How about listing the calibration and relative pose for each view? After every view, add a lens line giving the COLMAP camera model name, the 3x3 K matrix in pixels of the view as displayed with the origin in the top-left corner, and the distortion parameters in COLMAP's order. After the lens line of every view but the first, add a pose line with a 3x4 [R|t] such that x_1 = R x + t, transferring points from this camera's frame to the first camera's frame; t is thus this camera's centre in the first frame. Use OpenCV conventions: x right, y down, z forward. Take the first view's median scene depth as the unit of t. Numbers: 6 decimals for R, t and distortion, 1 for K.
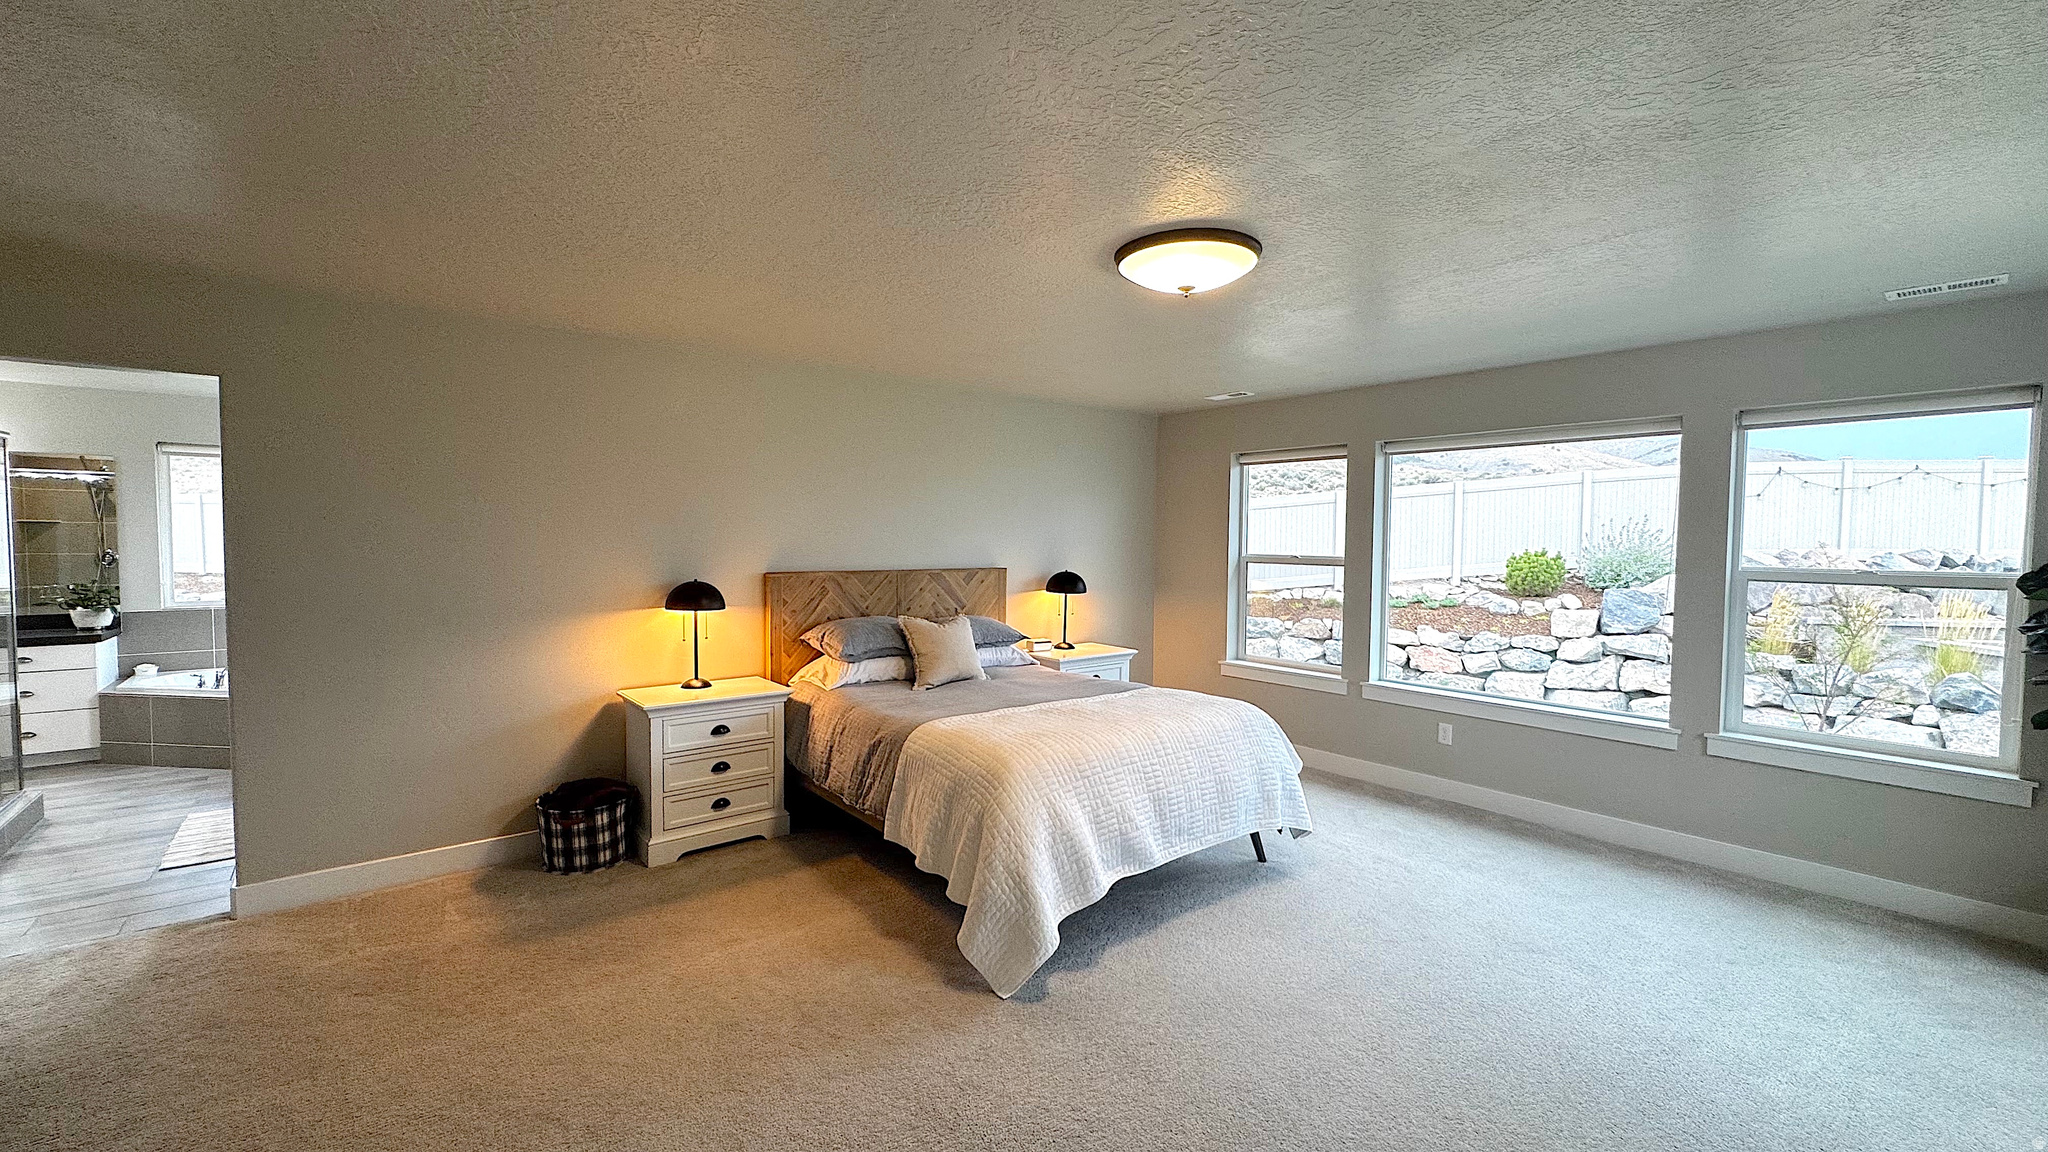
lens RADIAL K [[819.7, 0, 1038.0], [0, 819.7, 576.9], [0, 0, 1]] dist [-0.006390, 0.000749]
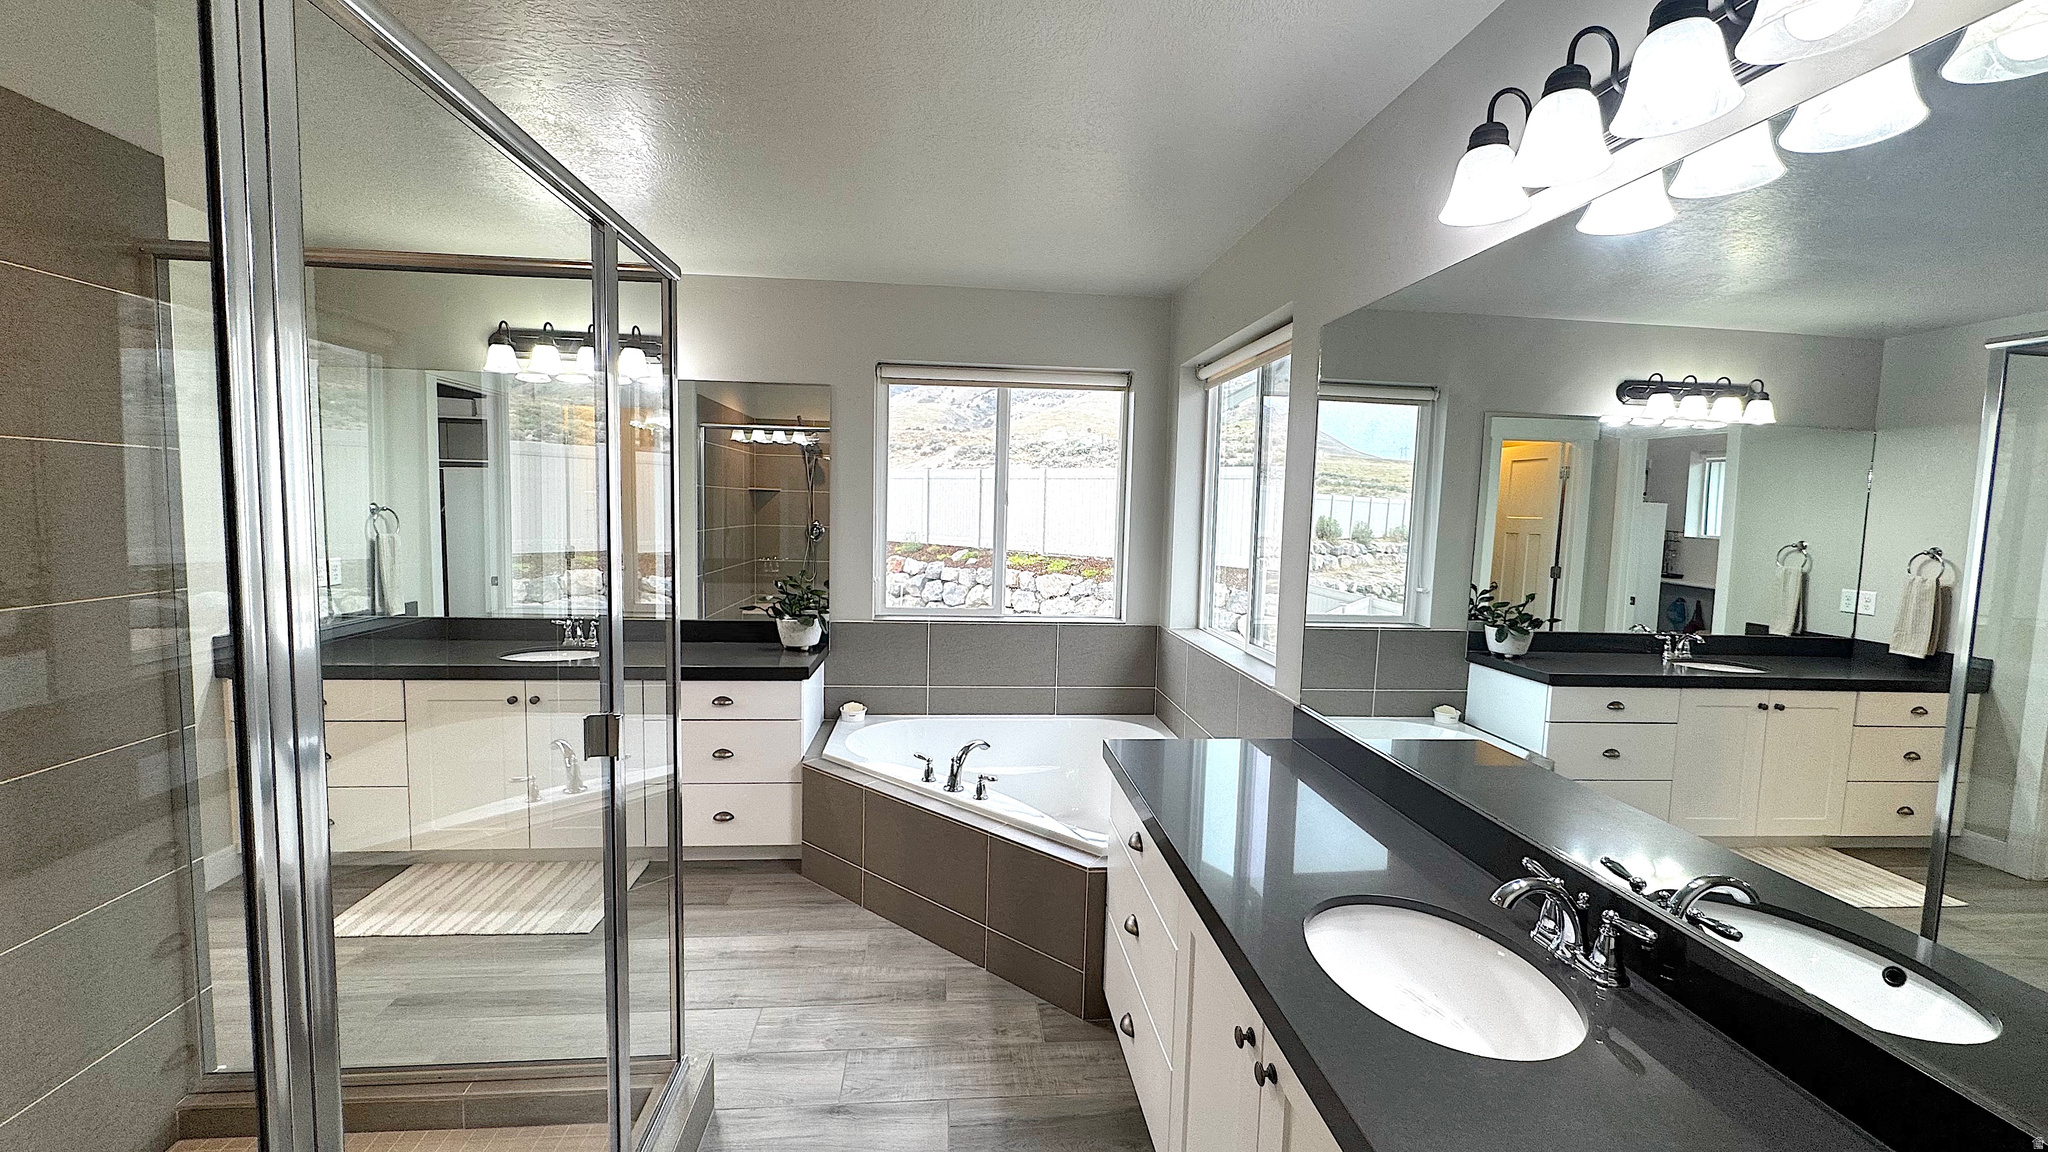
lens RADIAL K [[819.7, 0, 1037.3], [0, 819.7, 573.2], [0, 0, 1]] dist [-0.006390, 0.000749]
pose [[0.833403, 0.054837, -0.549938, -0.636412], [-0.043429, 0.998486, 0.033749, -0.027176], [0.550956, -0.004244, 0.834523, 0.550151]]
